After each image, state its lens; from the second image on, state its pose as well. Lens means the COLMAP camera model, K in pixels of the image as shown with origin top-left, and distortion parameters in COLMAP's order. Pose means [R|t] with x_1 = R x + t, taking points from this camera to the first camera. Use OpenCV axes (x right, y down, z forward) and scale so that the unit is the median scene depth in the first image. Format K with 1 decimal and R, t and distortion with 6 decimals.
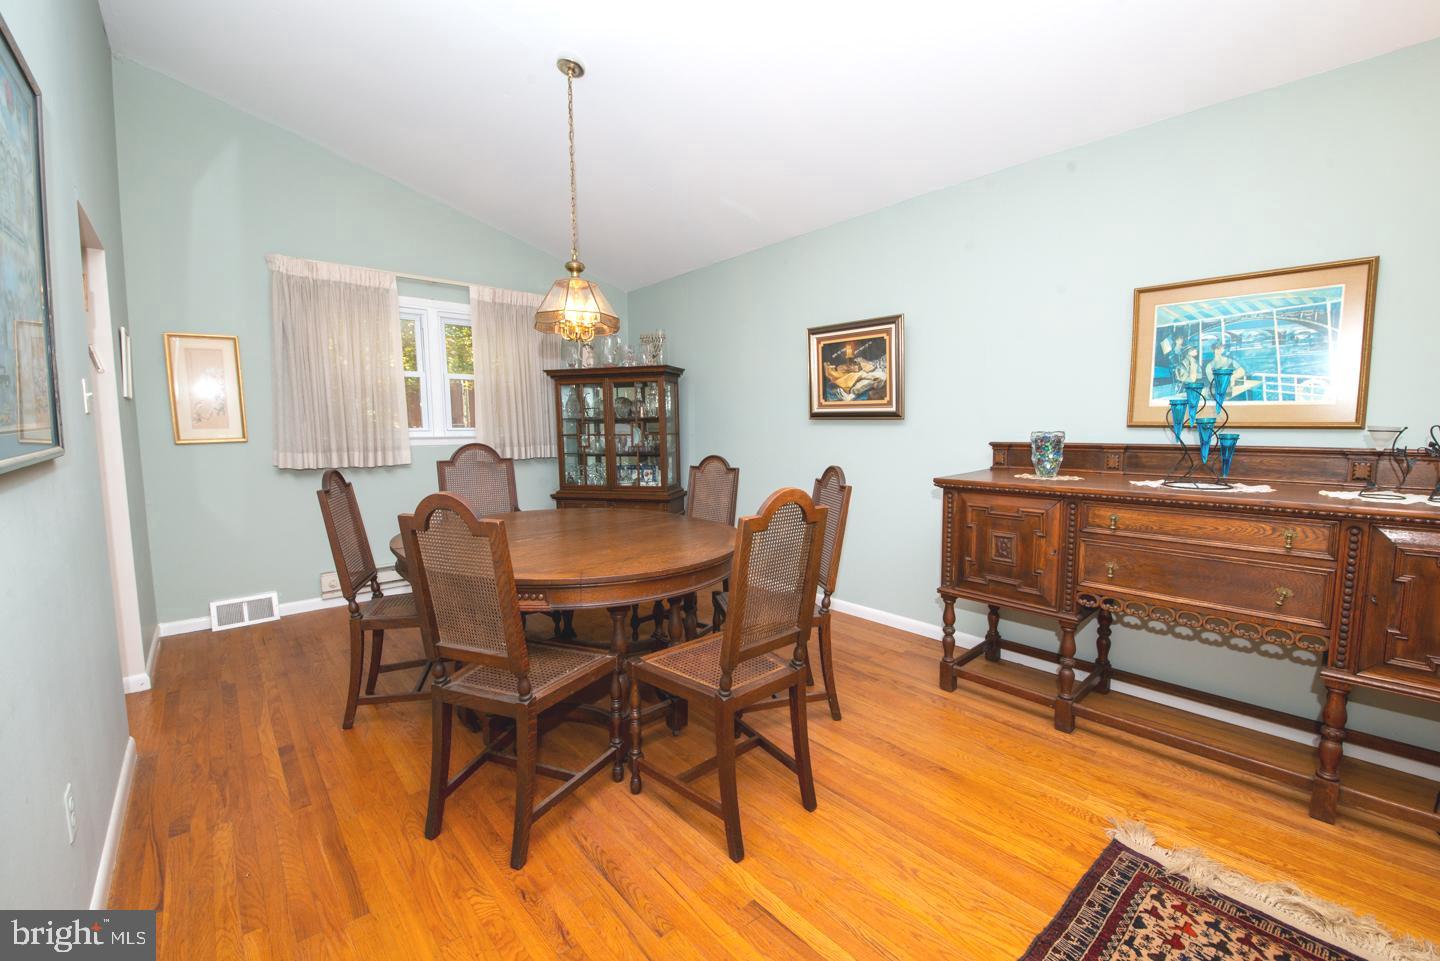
lens RADIAL K [[579.1, 0, 712.3], [0, 579.1, 483.3], [0, 0, 1]] dist [-0.002593, -0.000822]
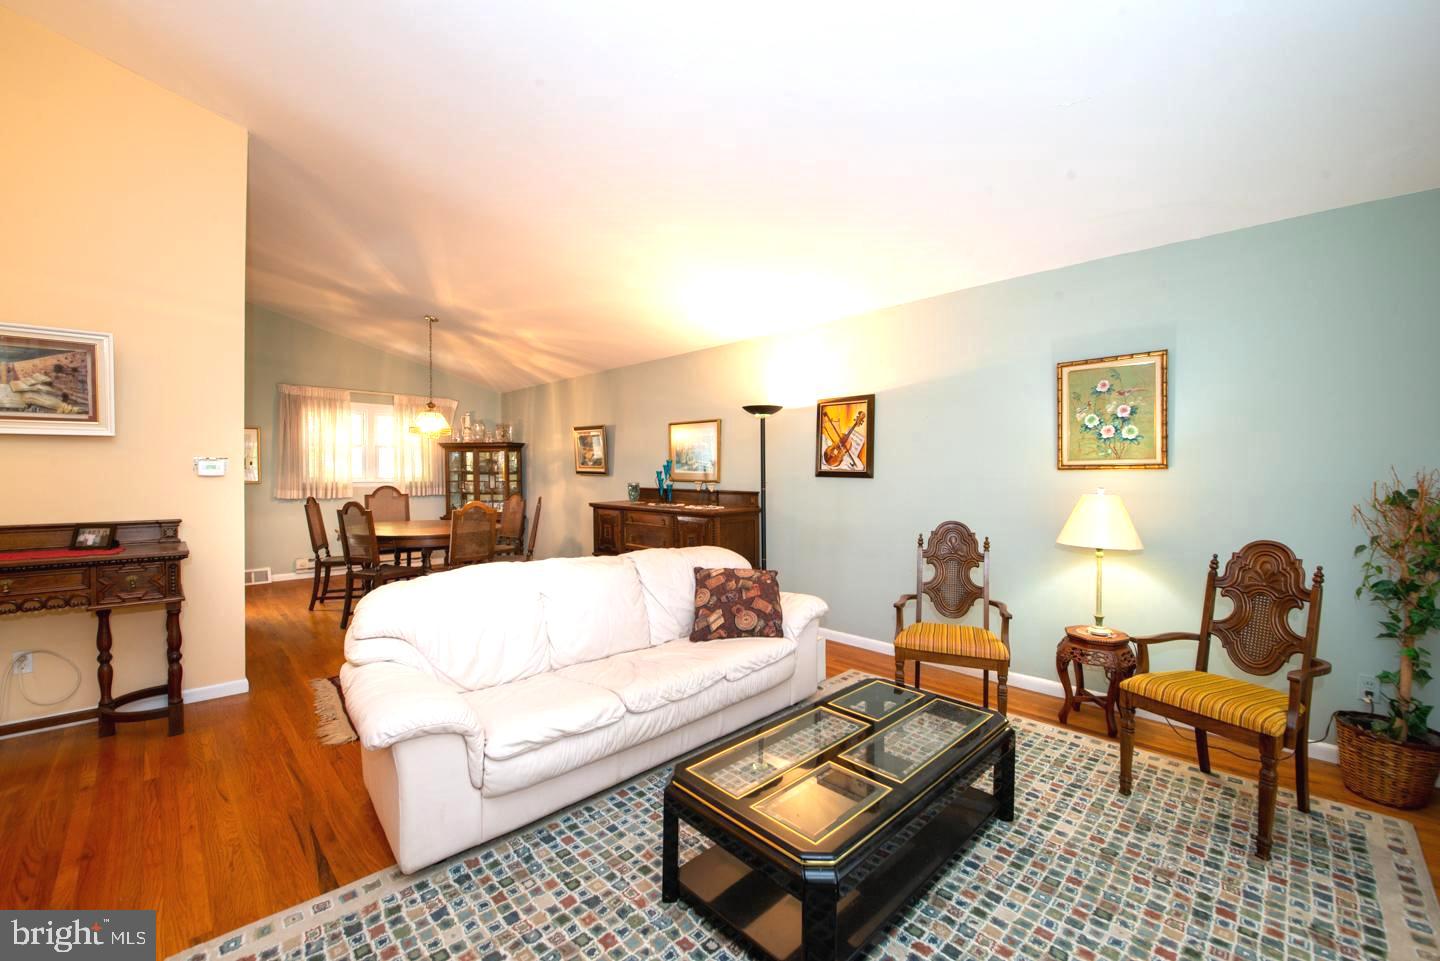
lens RADIAL K [[579.1, 0, 724.7], [0, 579.1, 483.7], [0, 0, 1]] dist [-0.002593, -0.000822]
pose [[0.998019, 0.008805, 0.062295, 0.555775], [-0.003783, 0.996766, -0.080268, 0.069568], [-0.062800, 0.079874, 0.994825, -0.921731]]
